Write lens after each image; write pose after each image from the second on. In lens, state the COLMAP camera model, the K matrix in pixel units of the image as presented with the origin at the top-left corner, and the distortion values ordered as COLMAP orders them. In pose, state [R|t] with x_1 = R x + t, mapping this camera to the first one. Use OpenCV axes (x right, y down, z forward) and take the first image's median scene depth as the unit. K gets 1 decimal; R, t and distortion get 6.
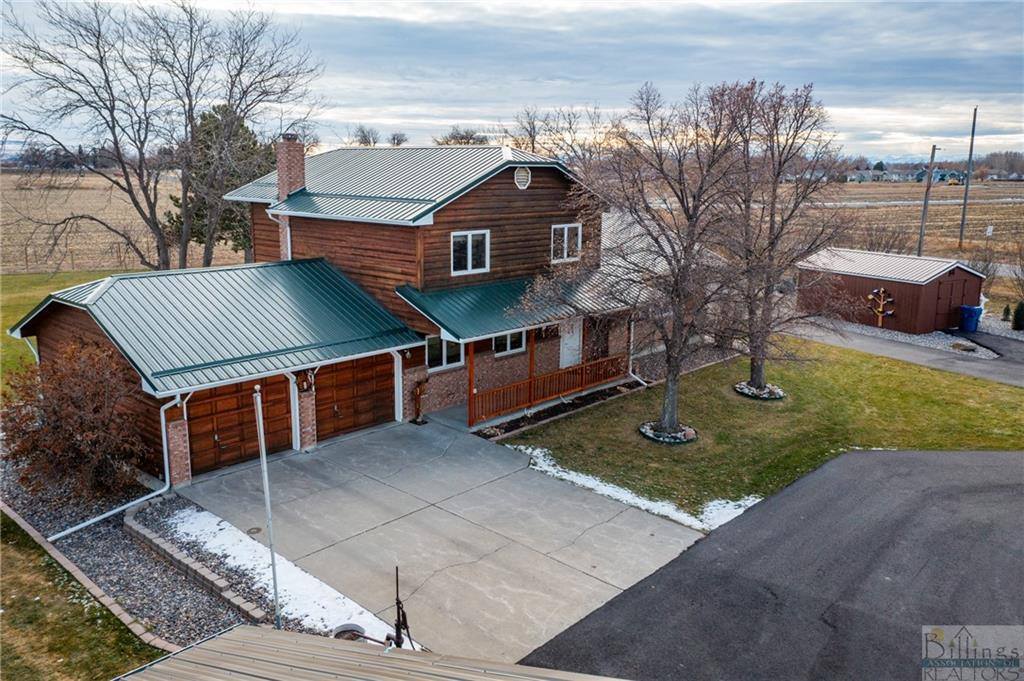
lens RADIAL K [[816.1, 0, 512.0], [0, 816.1, 340.5], [0, 0, 1]] dist [0.013074, 0.004947]
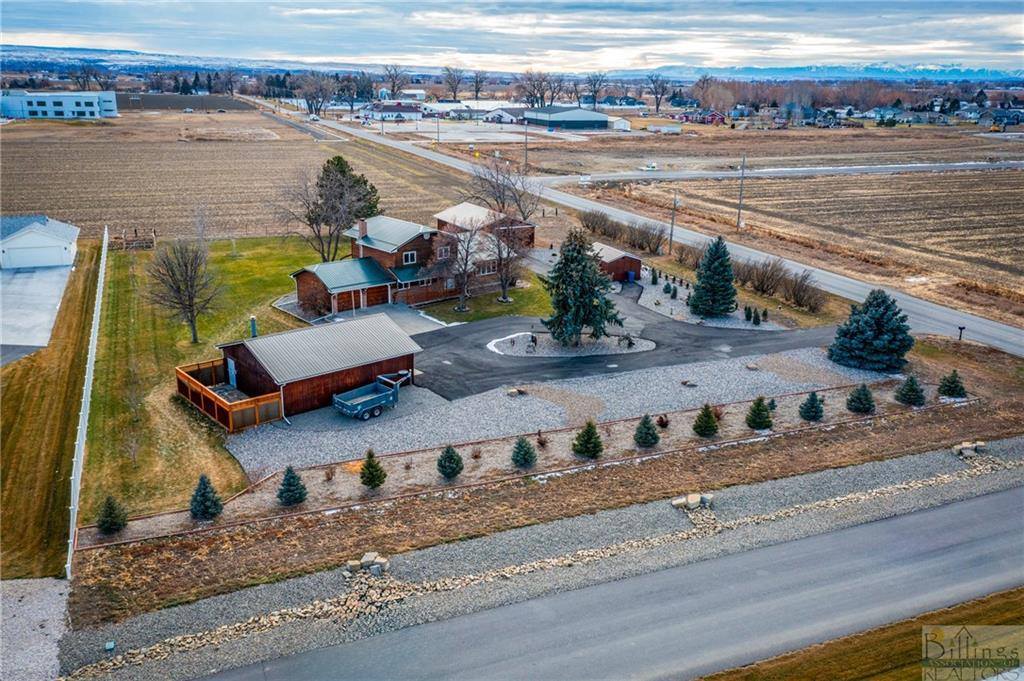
lens RADIAL K [[816.1, 0, 512.0], [0, 816.1, 340.5], [0, 0, 1]] dist [0.013074, 0.004947]
pose [[0.992783, 0.039344, -0.113285, 0.911340], [-0.028192, 0.994746, 0.098416, -0.122600], [0.116562, -0.094512, 0.988676, -2.840869]]
